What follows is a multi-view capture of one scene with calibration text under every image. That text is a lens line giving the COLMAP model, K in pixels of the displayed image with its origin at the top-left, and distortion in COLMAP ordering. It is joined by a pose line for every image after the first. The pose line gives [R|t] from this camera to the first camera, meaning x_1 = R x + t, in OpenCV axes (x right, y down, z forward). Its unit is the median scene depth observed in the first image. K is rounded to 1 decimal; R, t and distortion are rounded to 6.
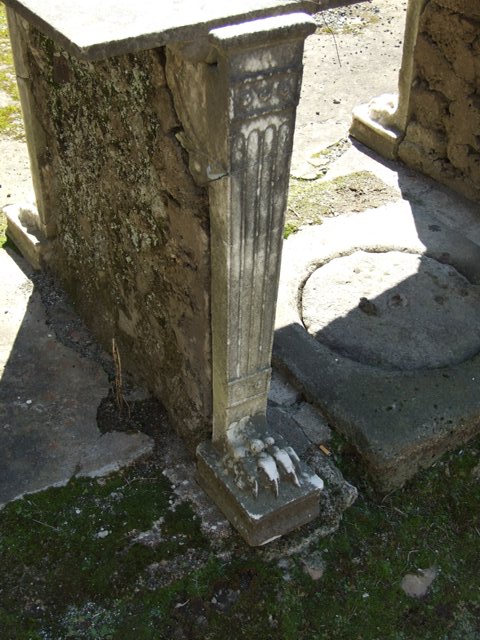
lens RADIAL K [[1028.8, 0, 240.0], [0, 1028.8, 320.0], [0, 0, 1]] dist [0.005998, 0.016314]
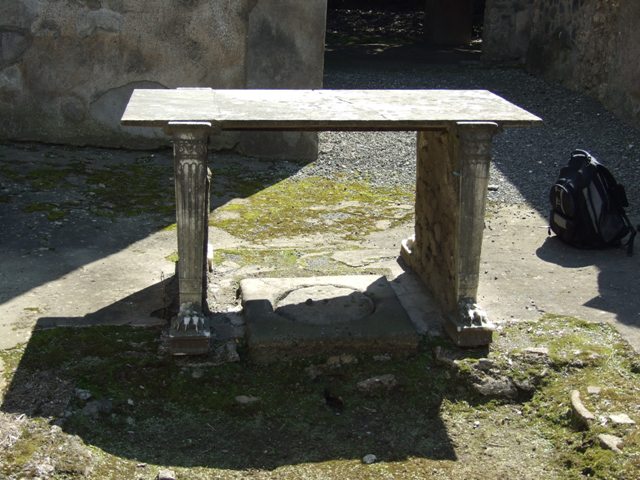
lens RADIAL K [[985.9, 0, 320.0], [0, 985.9, 240.0], [0, 0, 1]] dist [0.027071, 0.049144]
pose [[0.905853, 0.133605, -0.401971, 1.248363], [-0.260193, 0.924331, -0.279127, 0.559037], [0.334262, 0.357438, 0.872071, -0.921618]]
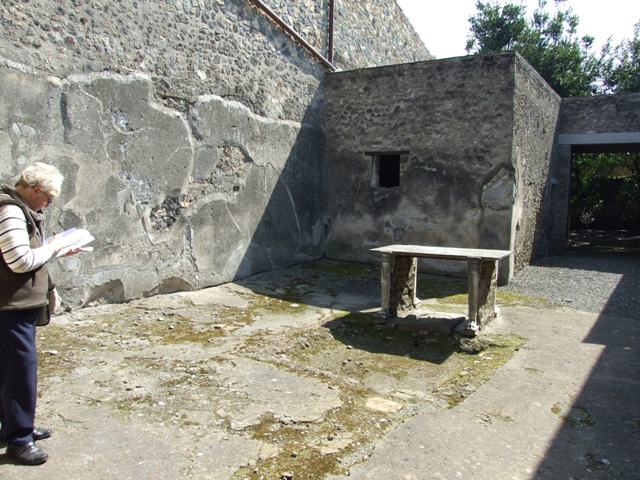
lens RADIAL K [[513.1, 0, 320.0], [0, 513.1, 240.0], [0, 0, 1]] dist [-0.065334, 0.055717]
pose [[0.441573, 0.077535, -0.893869, 3.160077], [-0.526194, 0.829321, -0.188005, 0.676588], [0.726728, 0.553367, 0.407004, -1.144437]]
